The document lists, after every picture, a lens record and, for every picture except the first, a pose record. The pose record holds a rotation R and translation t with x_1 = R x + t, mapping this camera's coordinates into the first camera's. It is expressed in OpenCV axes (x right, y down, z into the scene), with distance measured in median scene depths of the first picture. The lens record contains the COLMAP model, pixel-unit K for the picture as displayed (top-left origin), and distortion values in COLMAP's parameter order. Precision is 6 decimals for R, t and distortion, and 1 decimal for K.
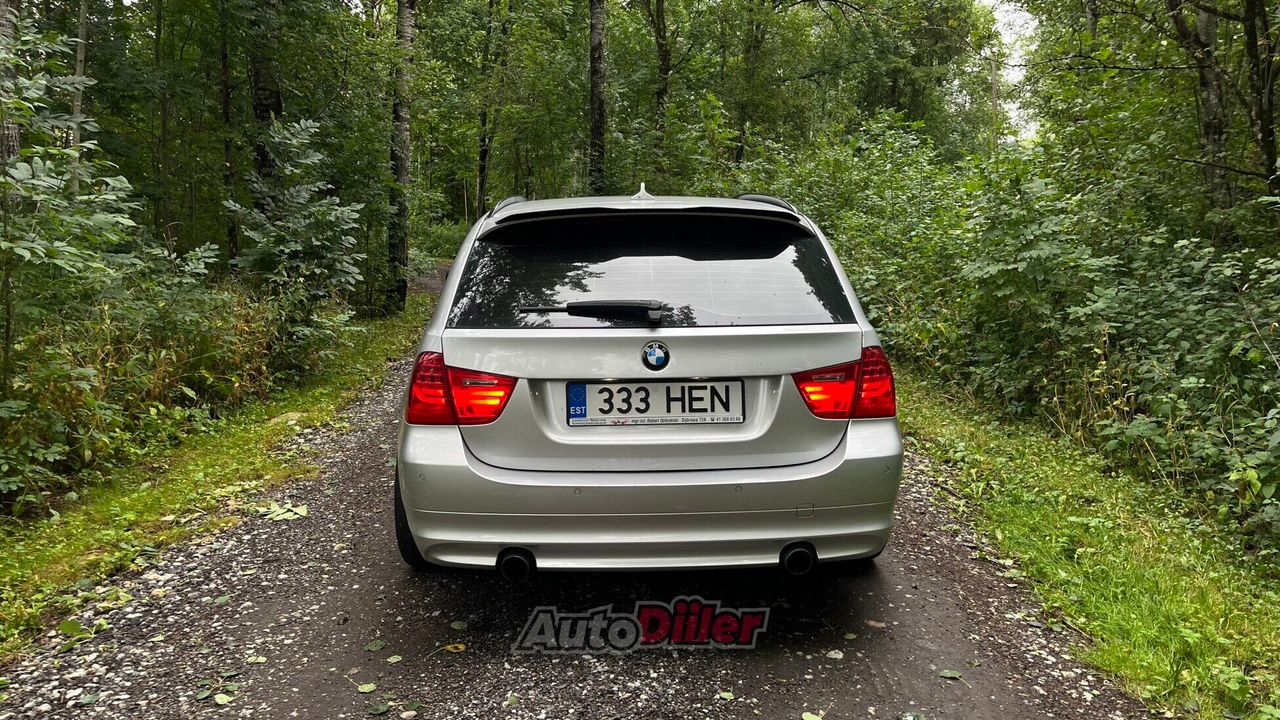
lens RADIAL K [[962.1, 0, 637.1], [0, 962.1, 353.2], [0, 0, 1]] dist [0.036871, -0.075889]
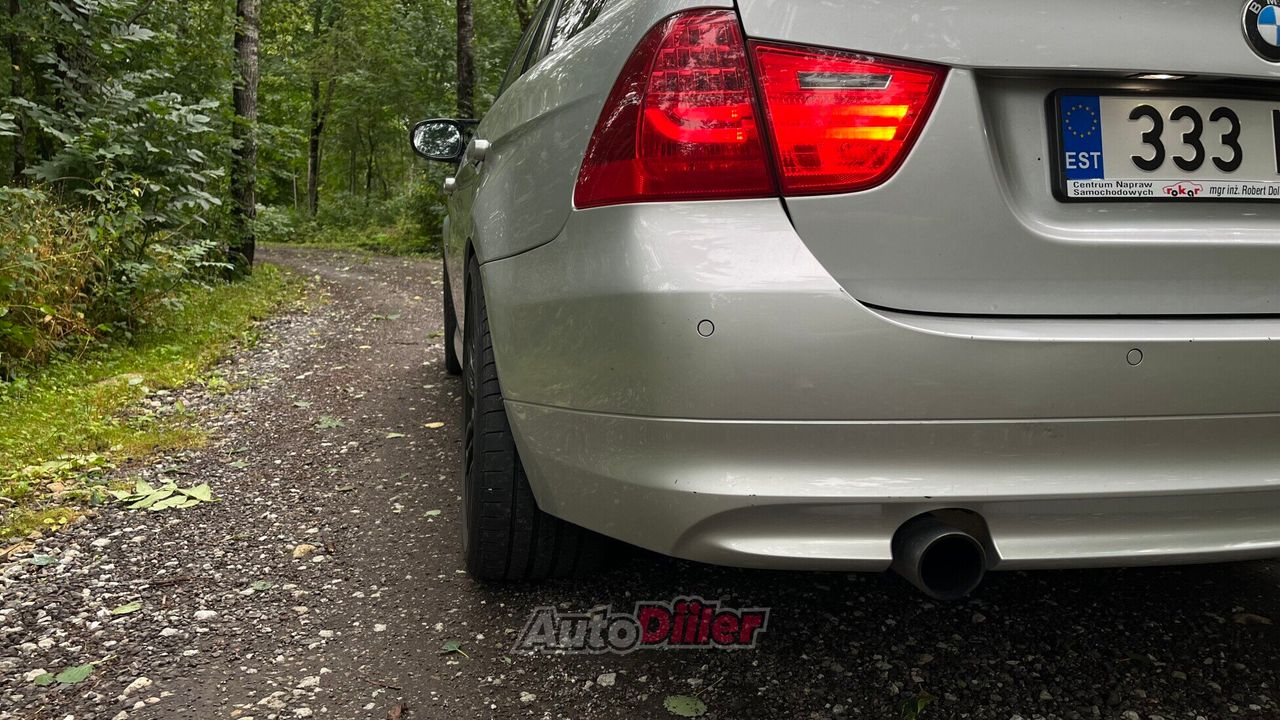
lens RADIAL K [[962.1, 0, 662.7], [0, 962.1, 381.6], [0, 0, 1]] dist [0.036871, -0.075889]
pose [[0.980269, -0.010620, 0.197384, -0.228273], [0.006435, 0.999741, 0.021833, 0.103324], [-0.197564, -0.020132, 0.980083, 0.471839]]
